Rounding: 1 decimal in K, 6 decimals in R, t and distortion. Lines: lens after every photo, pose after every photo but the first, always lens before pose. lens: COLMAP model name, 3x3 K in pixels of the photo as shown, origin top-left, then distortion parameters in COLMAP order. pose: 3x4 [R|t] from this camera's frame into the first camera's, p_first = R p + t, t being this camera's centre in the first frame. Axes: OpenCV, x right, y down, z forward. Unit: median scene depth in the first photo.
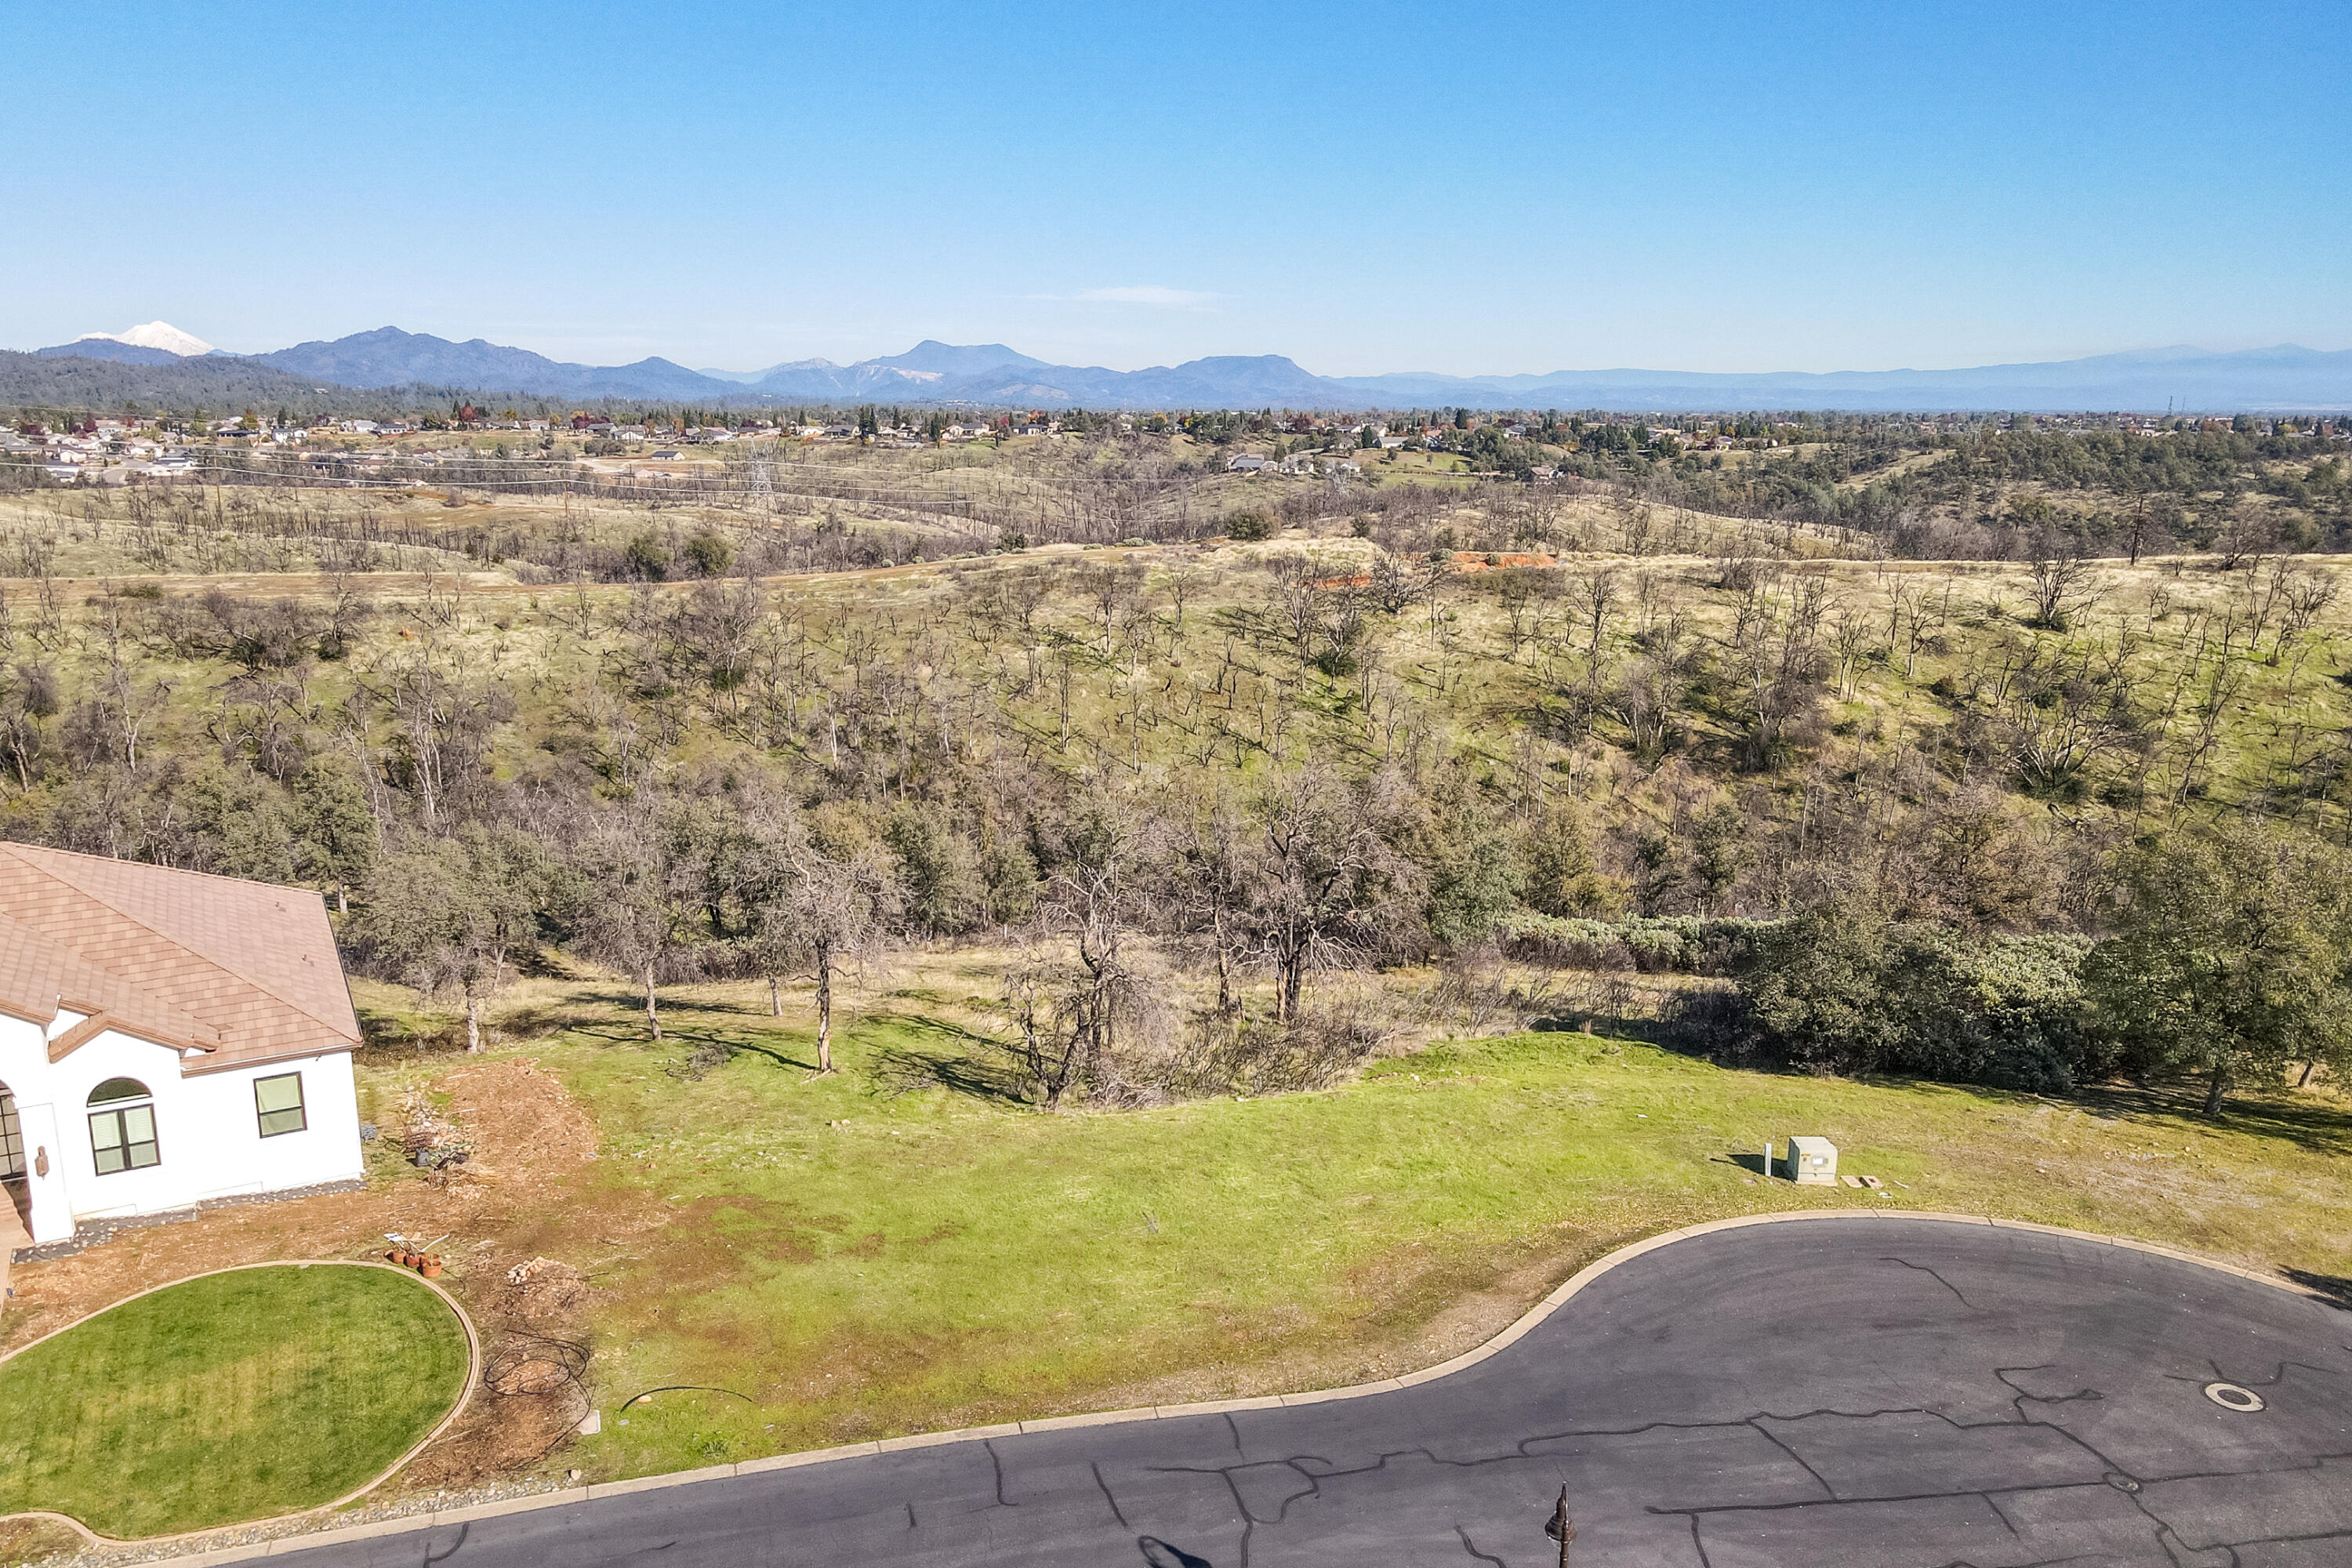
lens RADIAL K [[1726.8, 0, 1168.8], [0, 1726.8, 792.2], [0, 0, 1]] dist [-0.000637, 0.035763]
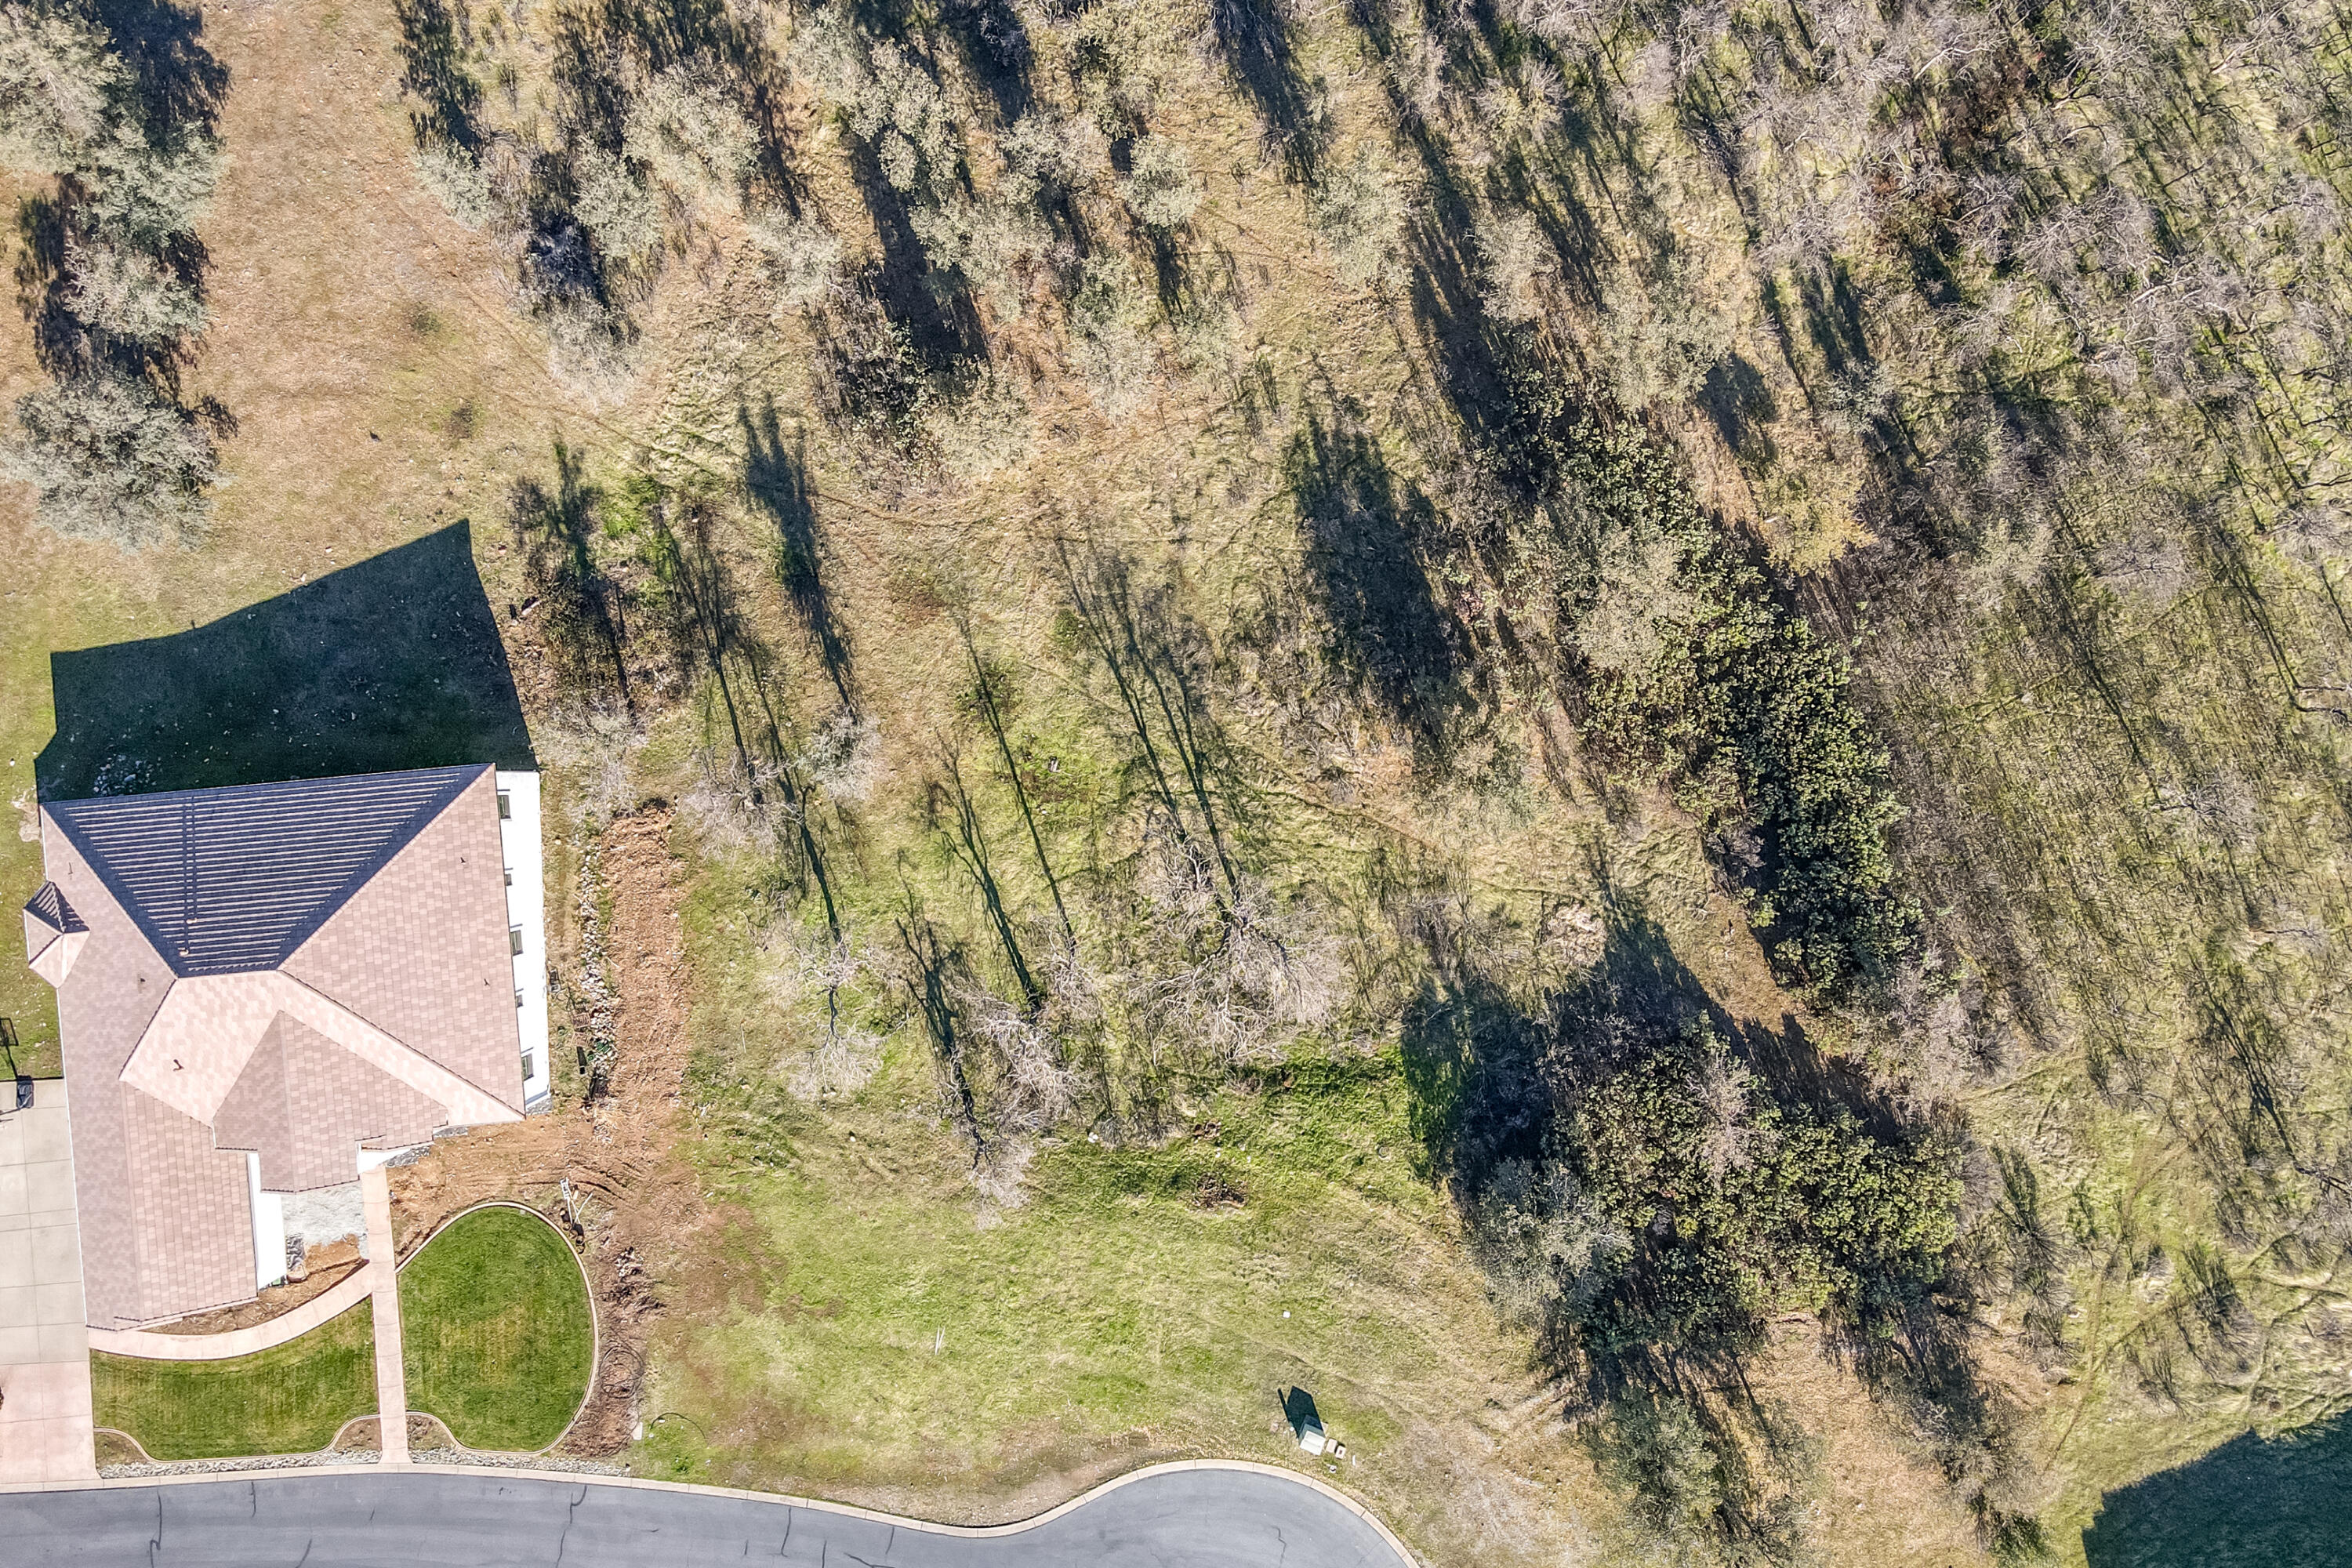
lens RADIAL K [[1726.8, 0, 1171.5], [0, 1726.8, 794.0], [0, 0, 1]] dist [-0.000637, 0.035763]
pose [[0.913890, 0.405953, -0.002688, -0.003064], [-0.083927, 0.195409, 0.977124, -0.340057], [0.397192, -0.892758, 0.212653, 0.247106]]
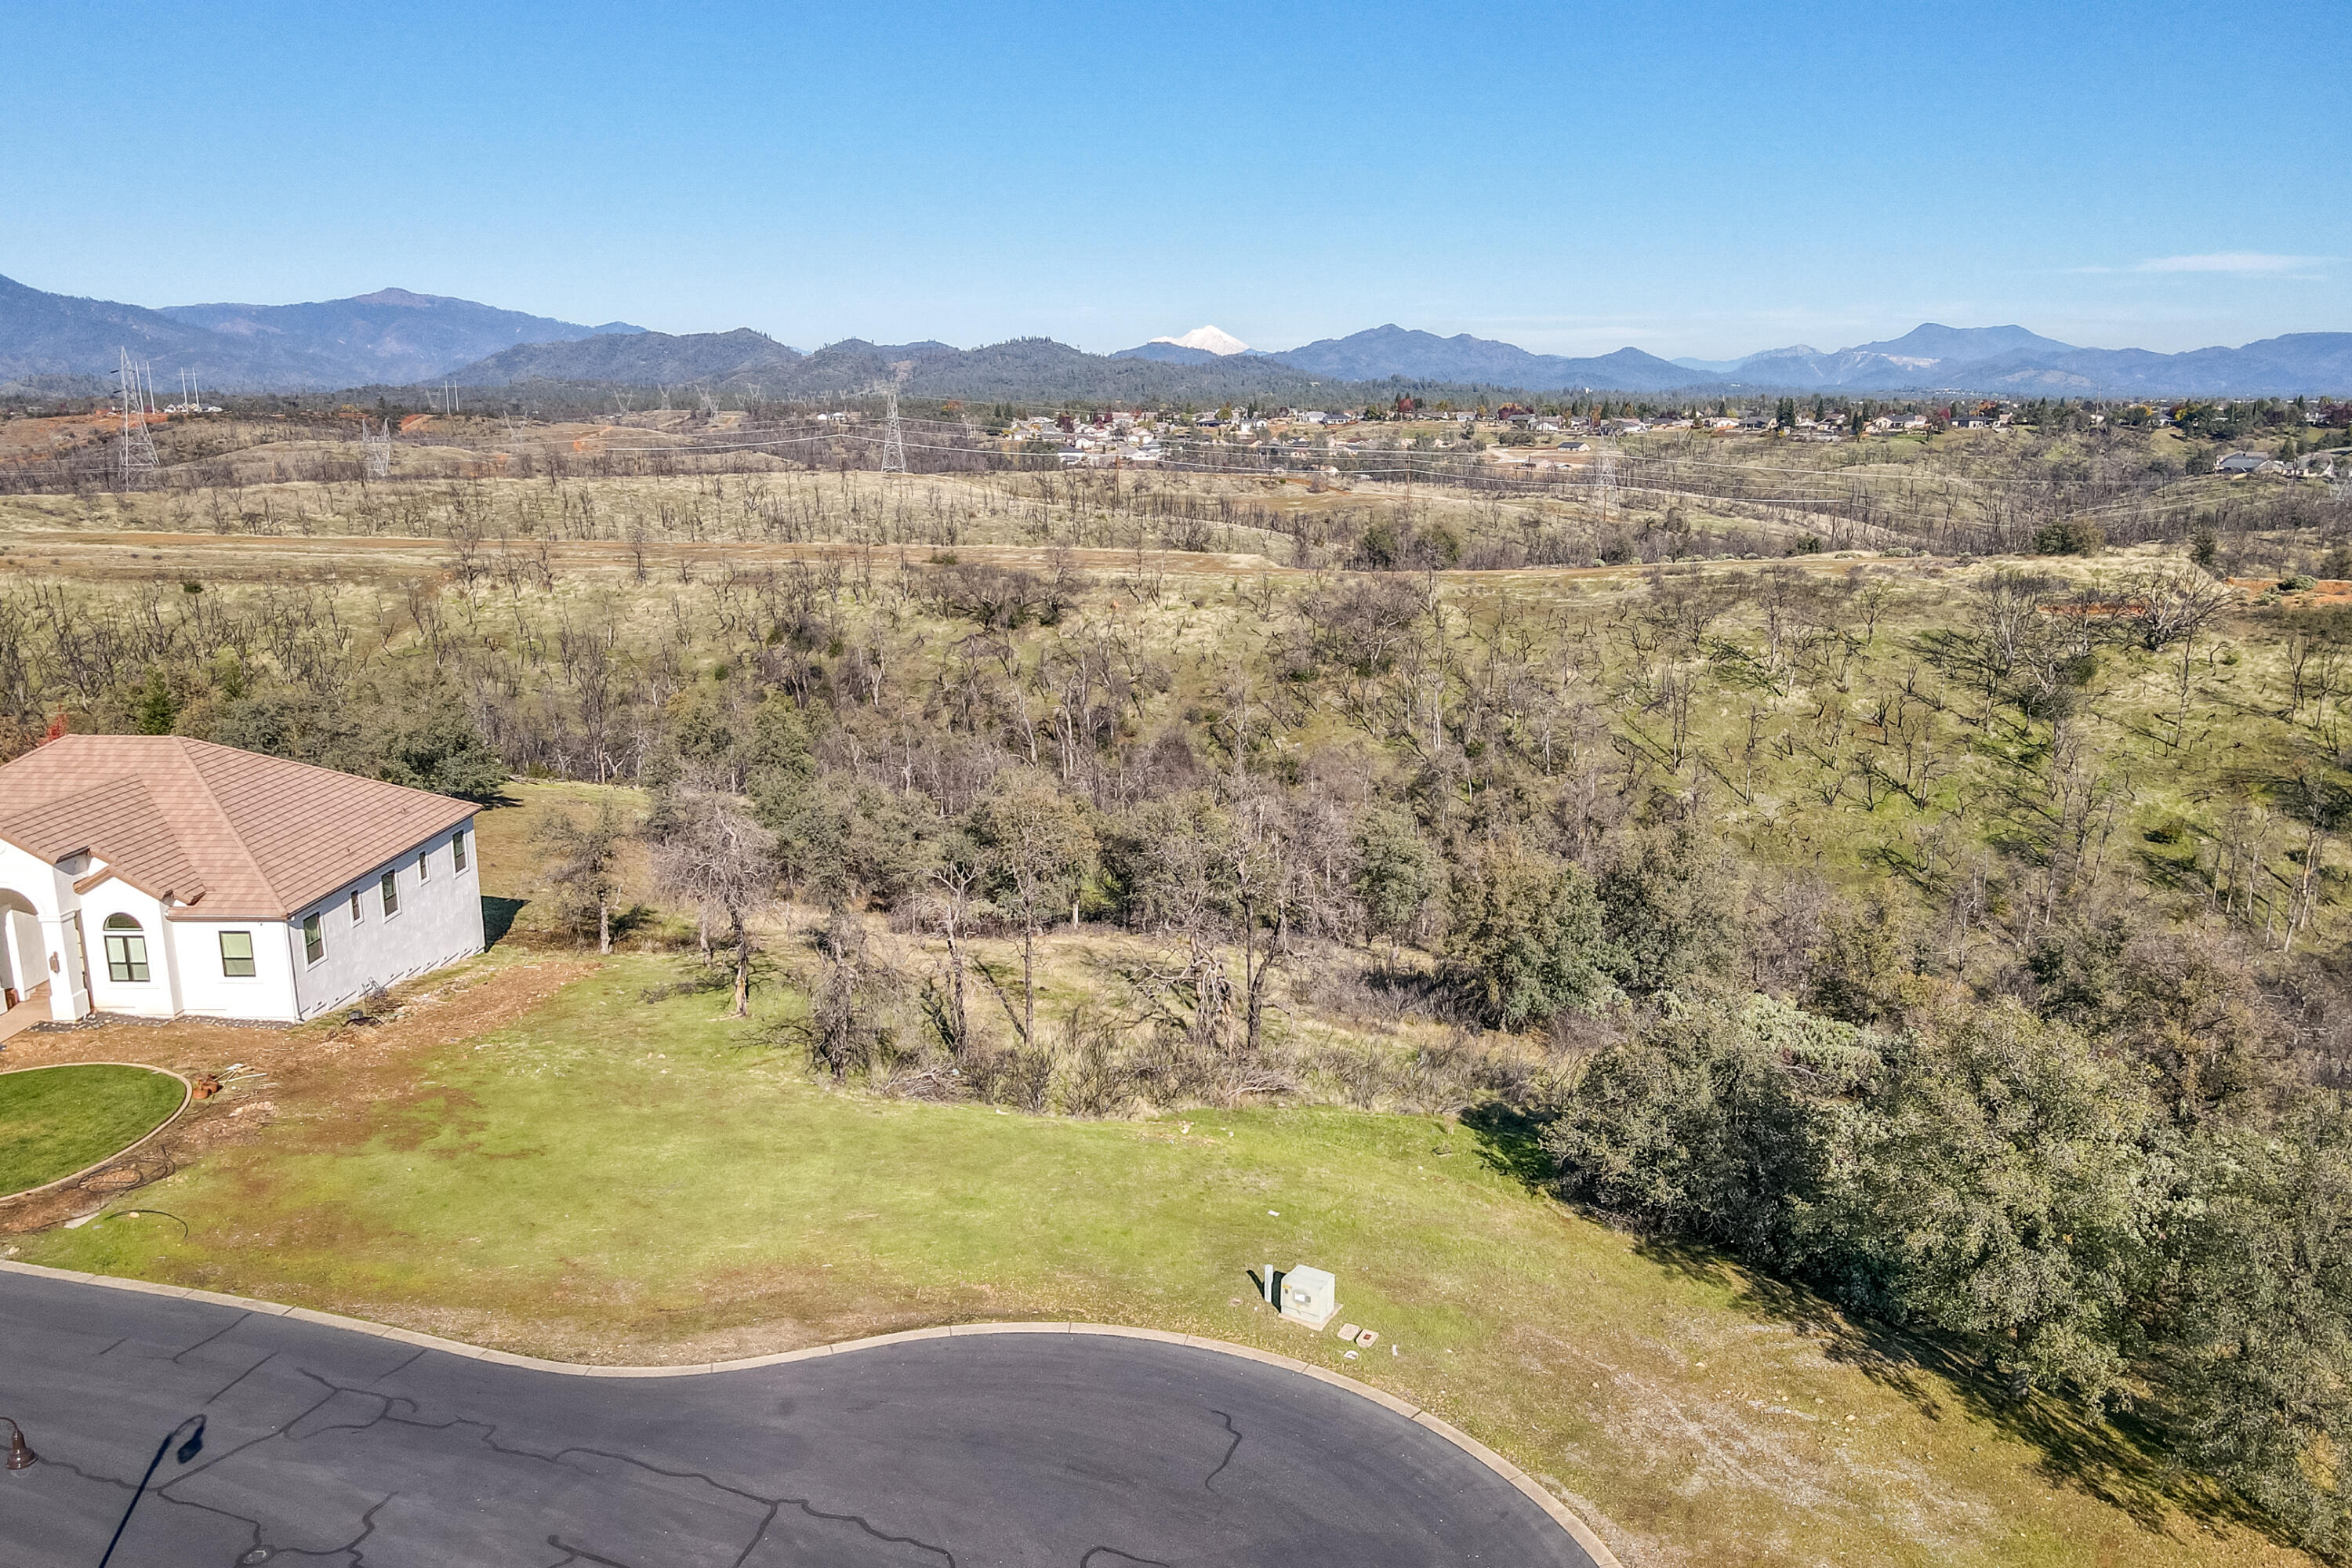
lens RADIAL K [[1726.8, 0, 1170.1], [0, 1726.8, 804.8], [0, 0, 1]] dist [-0.000637, 0.035763]
pose [[0.860420, 0.114786, -0.496490, 0.153404], [-0.108686, 0.993219, 0.041274, -0.013159], [0.497861, 0.018448, 0.867061, 0.044189]]
